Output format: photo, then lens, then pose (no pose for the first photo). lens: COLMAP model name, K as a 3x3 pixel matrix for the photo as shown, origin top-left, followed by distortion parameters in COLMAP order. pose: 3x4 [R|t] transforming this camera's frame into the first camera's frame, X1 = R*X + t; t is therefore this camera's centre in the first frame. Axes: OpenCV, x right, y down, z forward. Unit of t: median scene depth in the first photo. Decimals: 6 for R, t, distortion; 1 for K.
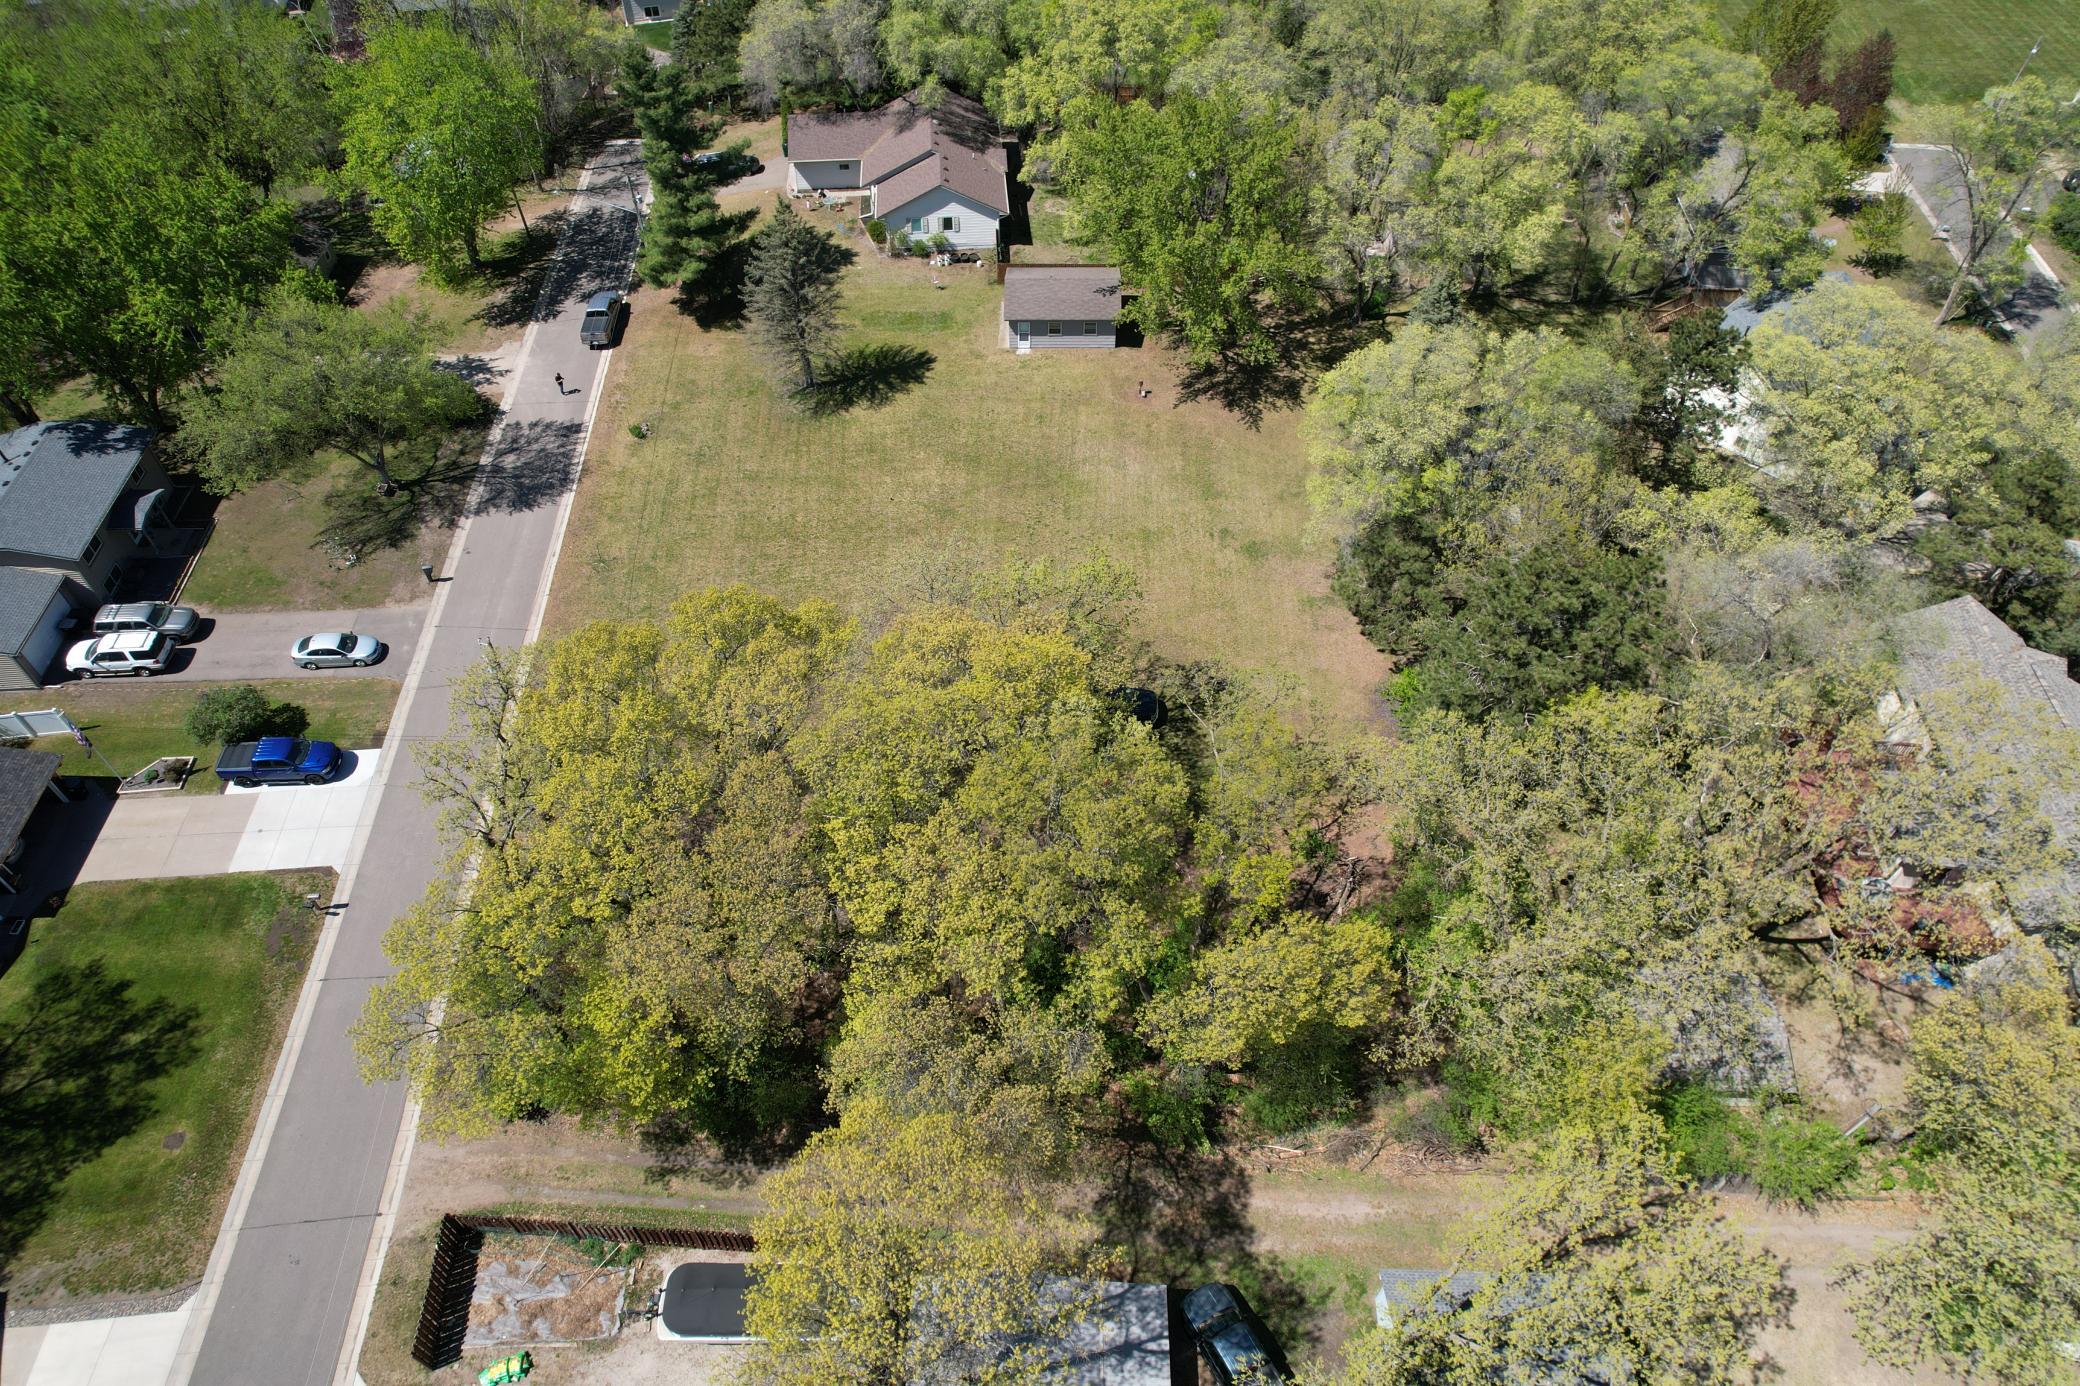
lens RADIAL K [[1330.4, 0, 1045.3], [0, 1330.4, 692.9], [0, 0, 1]] dist [-0.078348, 0.073362]
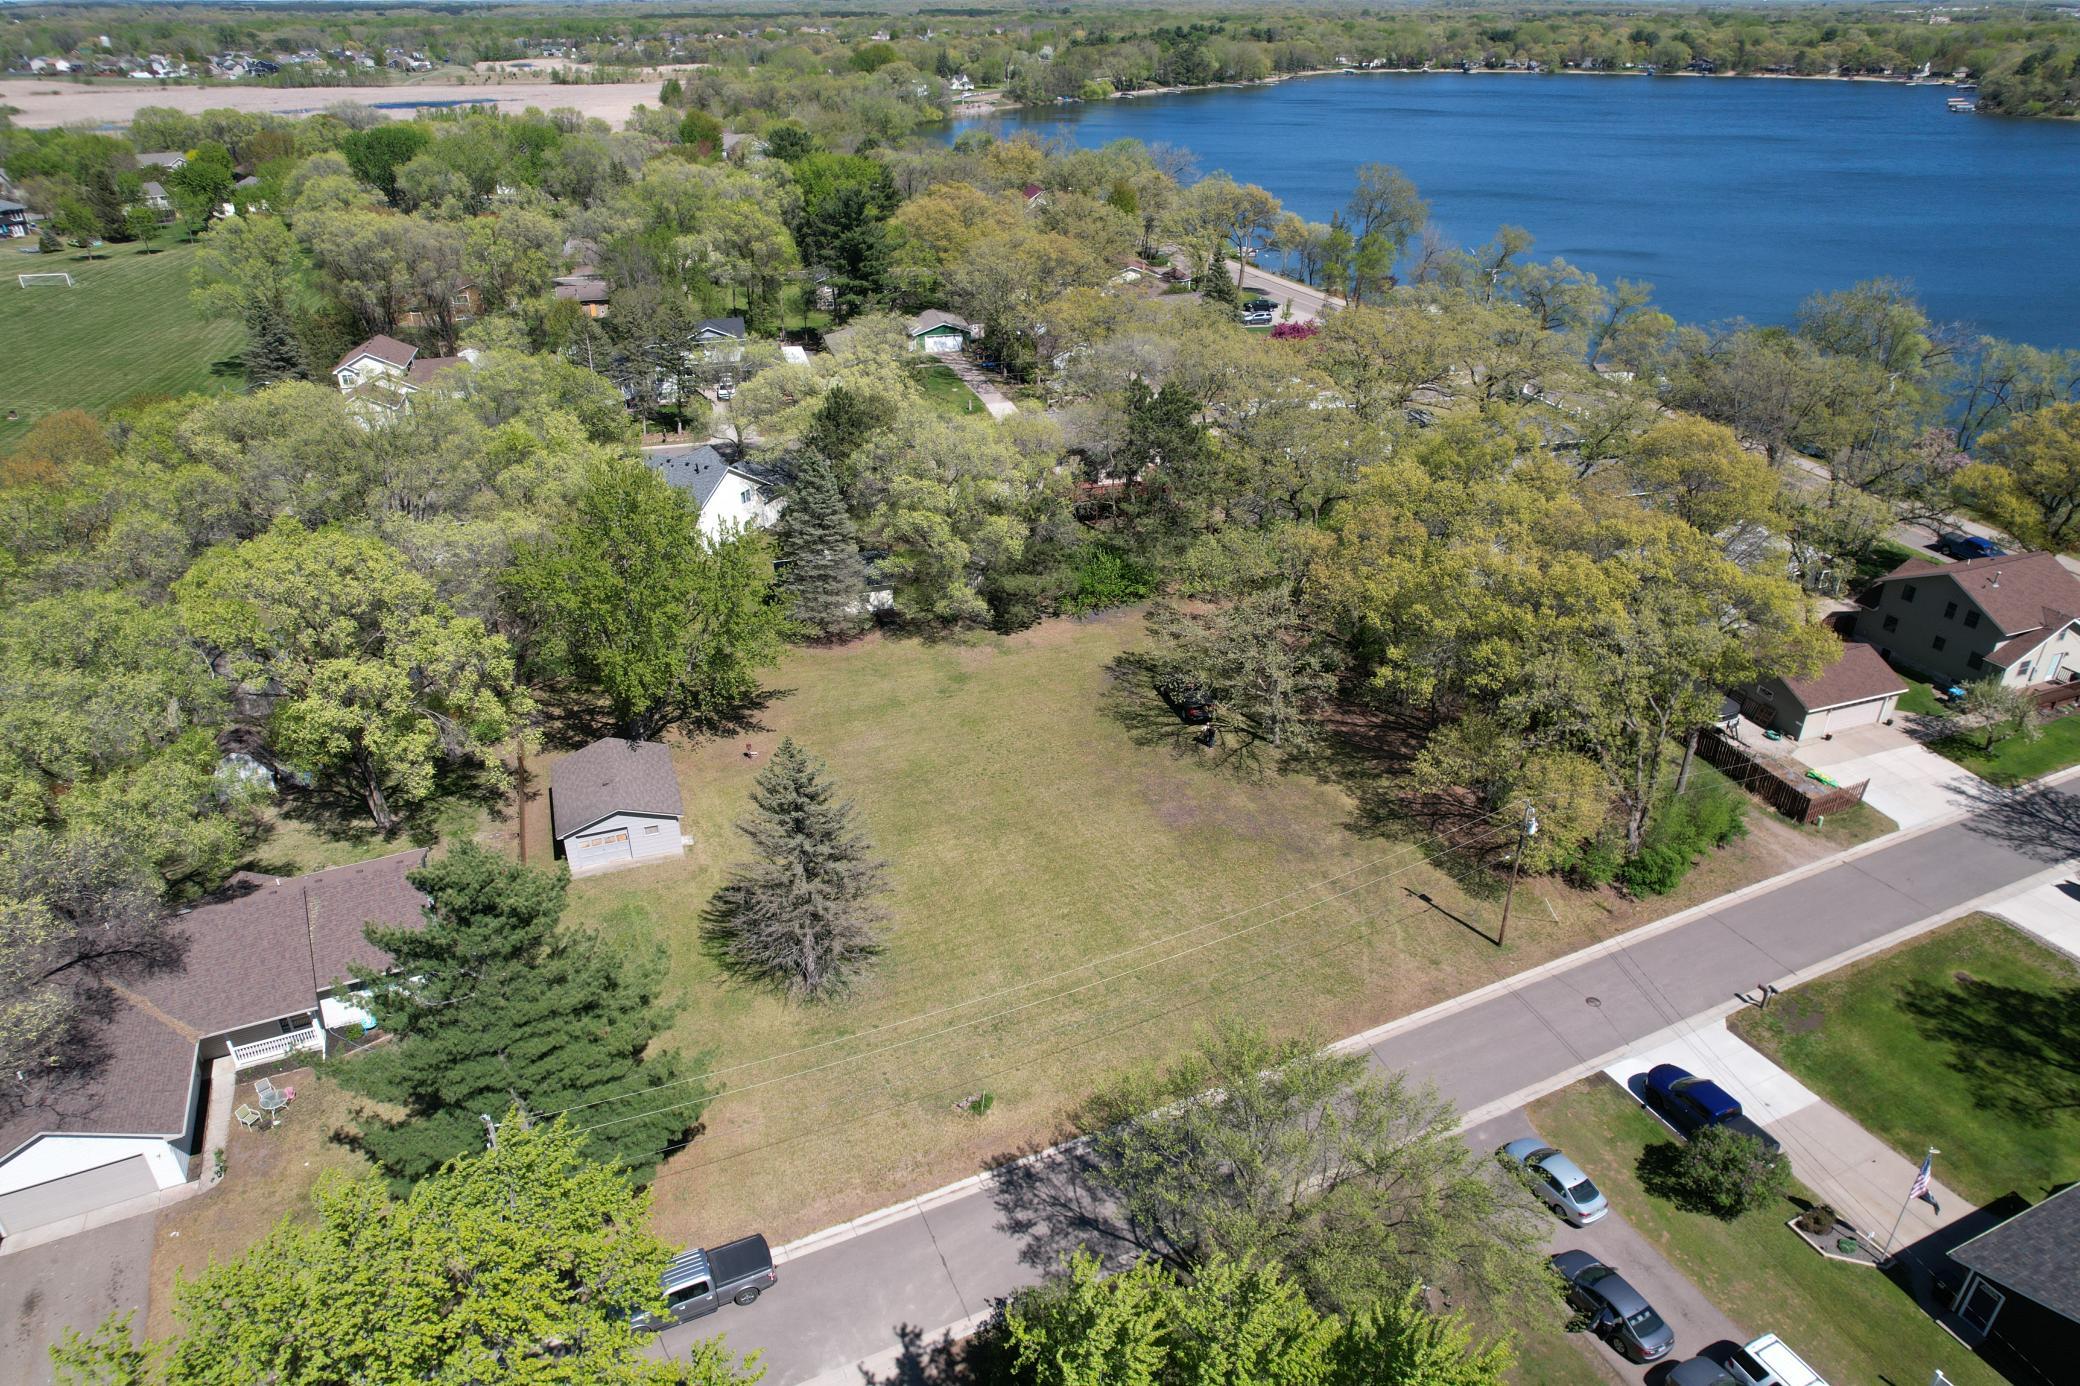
lens RADIAL K [[1330.4, 0, 1045.3], [0, 1330.4, 692.9], [0, 0, 1]] dist [-0.078348, 0.073362]
pose [[-0.356410, -0.440823, 0.823800, -0.827144], [0.692406, 0.467380, 0.549663, -0.679149], [-0.627332, 0.766310, 0.138650, 0.776974]]
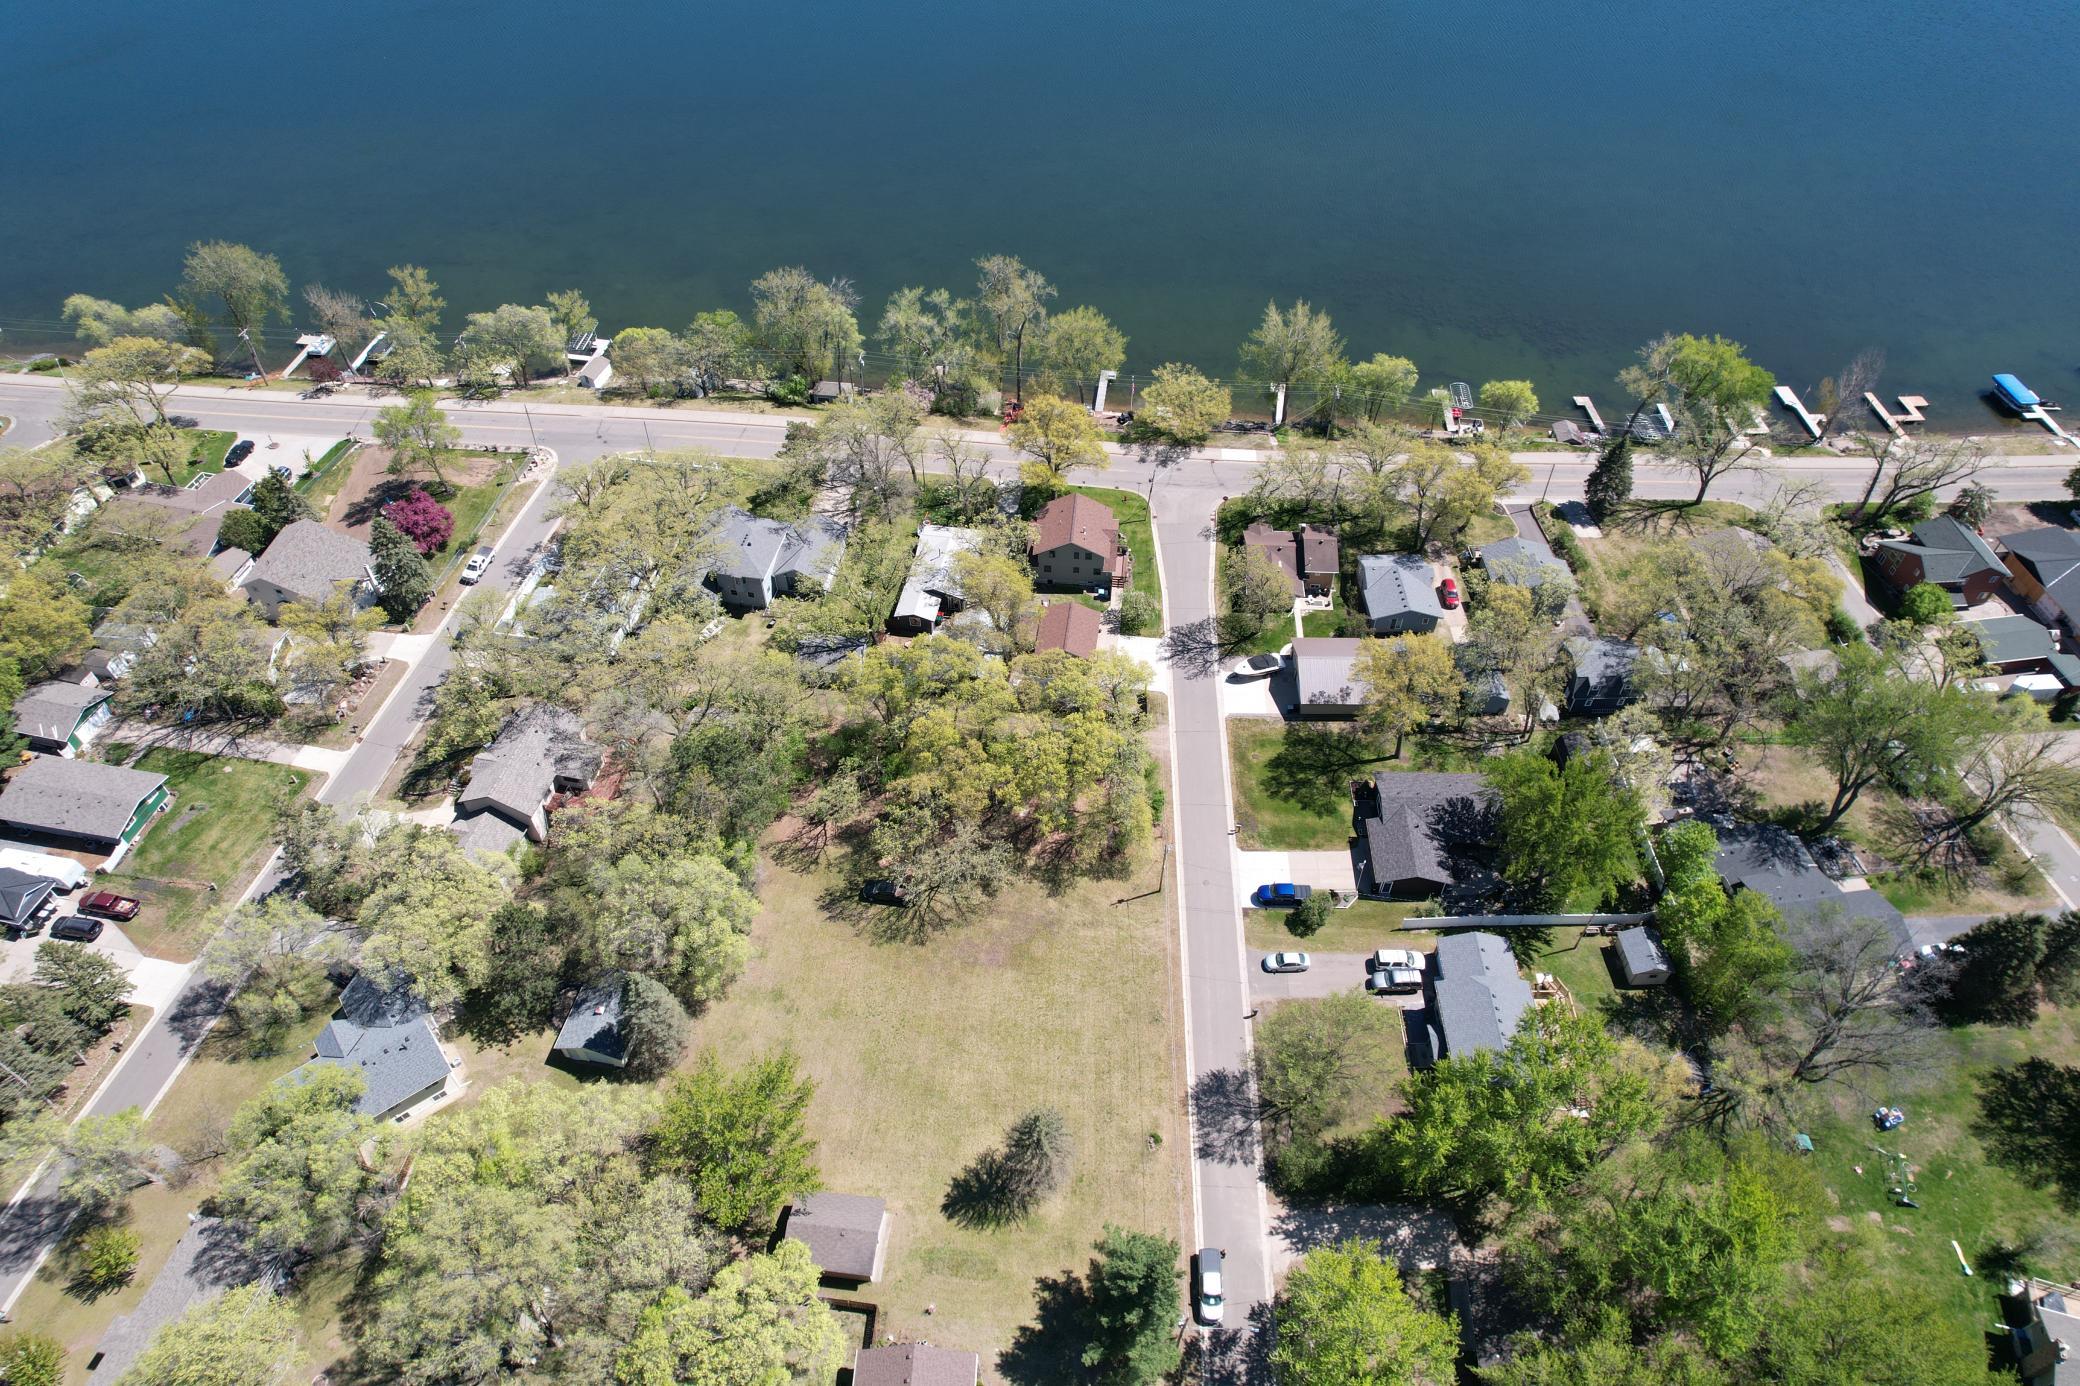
lens RADIAL K [[1330.4, 0, 1045.3], [0, 1330.4, 692.9], [0, 0, 1]] dist [-0.078348, 0.073362]
pose [[-0.994959, -0.075950, 0.065482, -0.263010], [0.072178, -0.089057, 0.993408, -1.696593], [-0.069617, 0.993127, 0.094090, 0.416329]]
